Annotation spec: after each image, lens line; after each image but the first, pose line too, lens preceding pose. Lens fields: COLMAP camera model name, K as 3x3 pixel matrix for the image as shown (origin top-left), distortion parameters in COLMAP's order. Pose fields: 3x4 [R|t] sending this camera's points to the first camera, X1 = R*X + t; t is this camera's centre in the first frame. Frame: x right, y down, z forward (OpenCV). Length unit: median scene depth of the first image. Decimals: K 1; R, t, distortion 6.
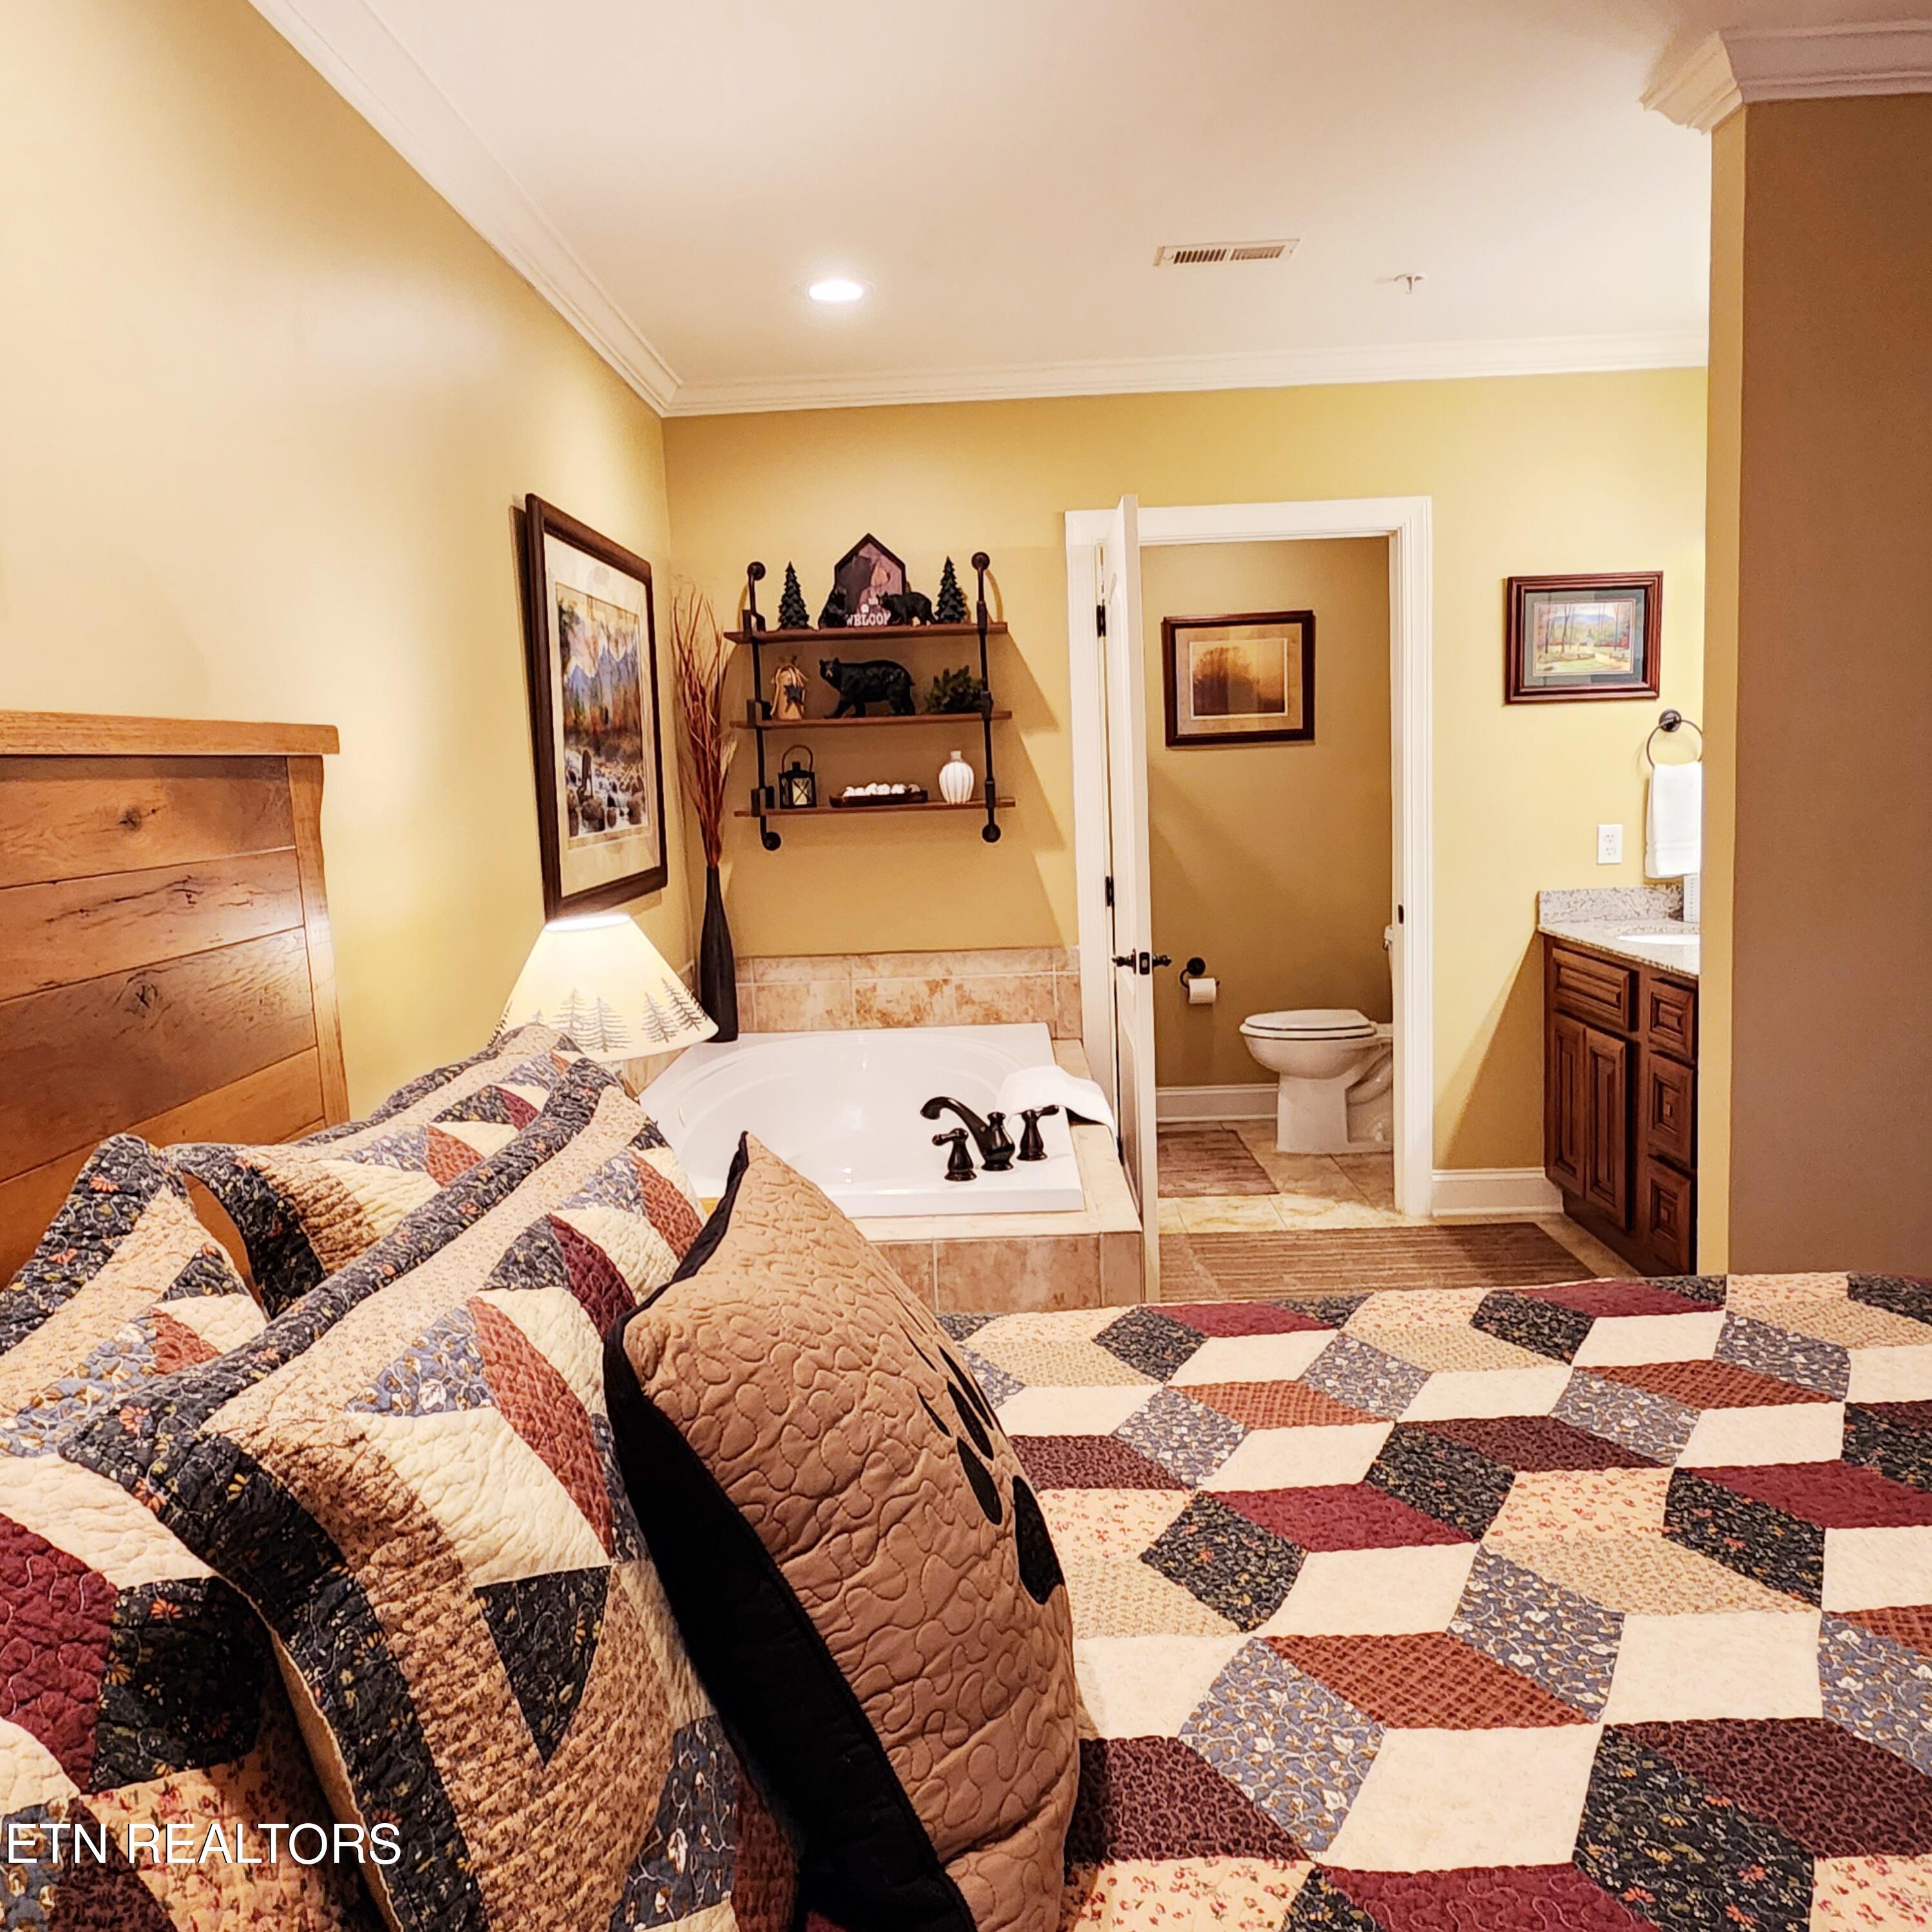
lens RADIAL K [[1601.7, 0, 960.1], [0, 1601.7, 960.1], [0, 0, 1]] dist [0.028911, -0.012333]
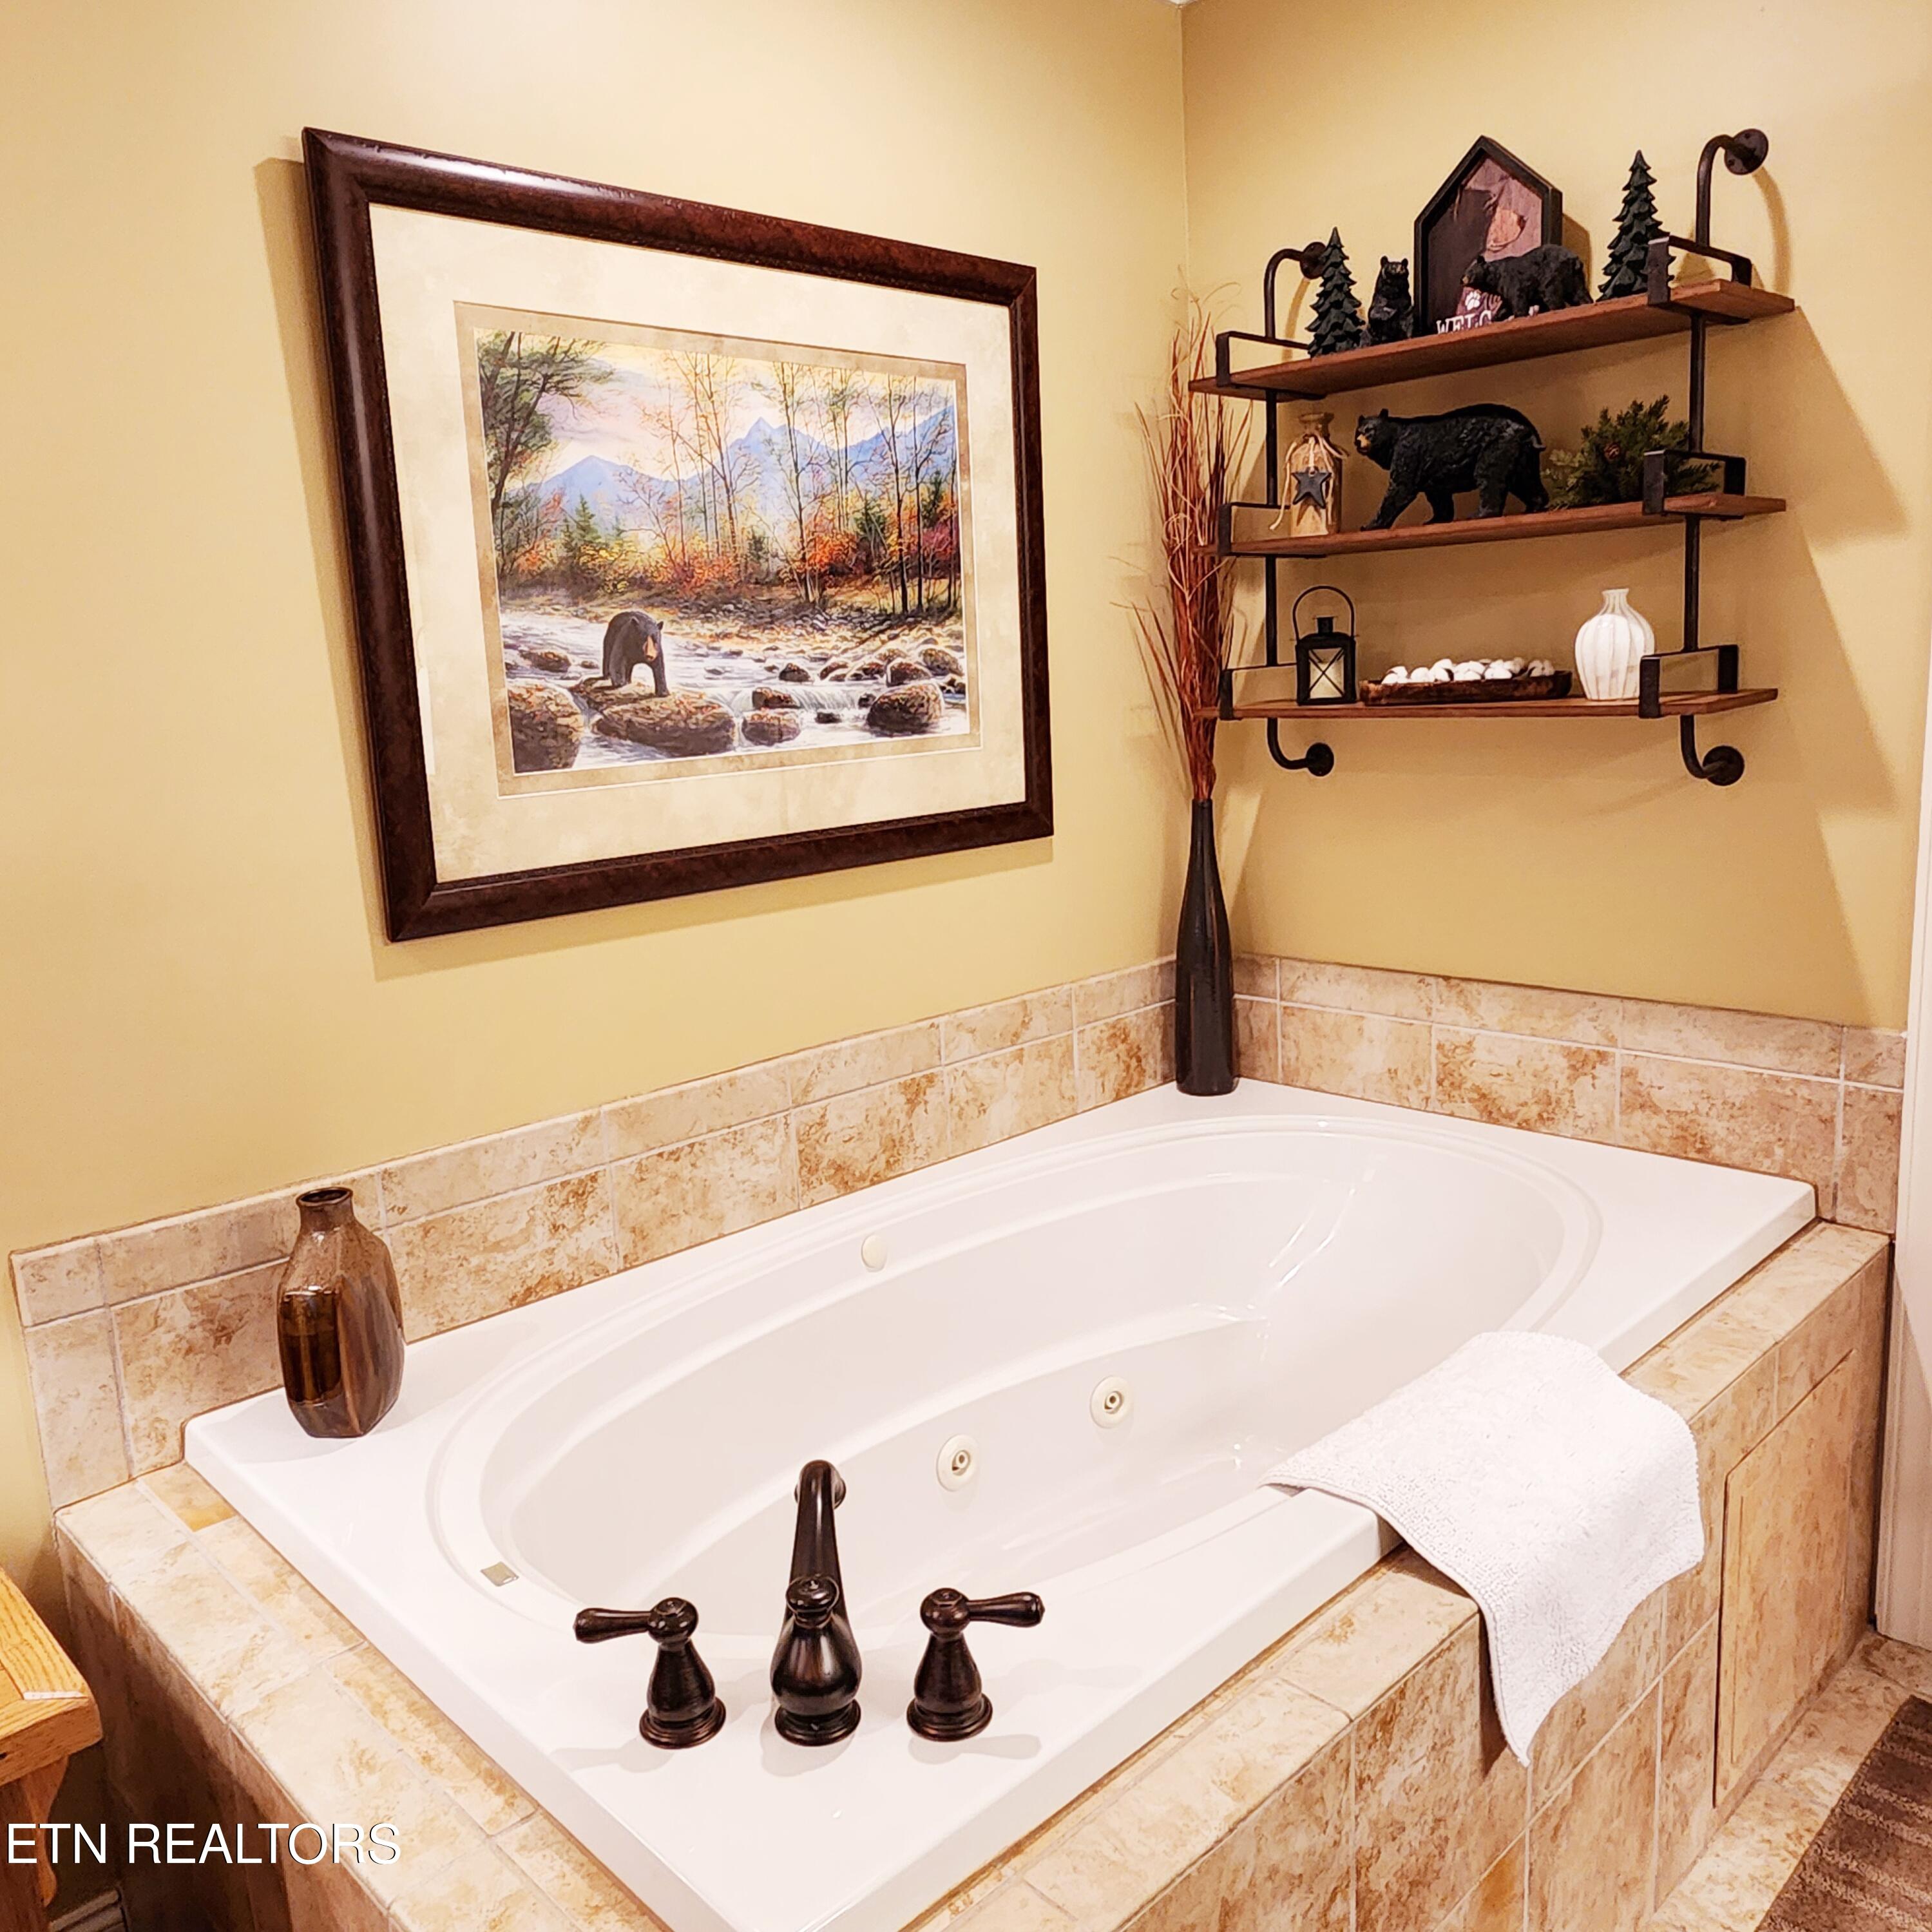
lens RADIAL K [[1601.7, 0, 954.3], [0, 1601.7, 959.9], [0, 0, 1]] dist [0.028911, -0.012333]
pose [[0.715741, 0.133012, -0.685582, 0.194956], [-0.067707, 0.990286, 0.121444, -0.066853], [0.695076, -0.040504, 0.717794, 0.521226]]
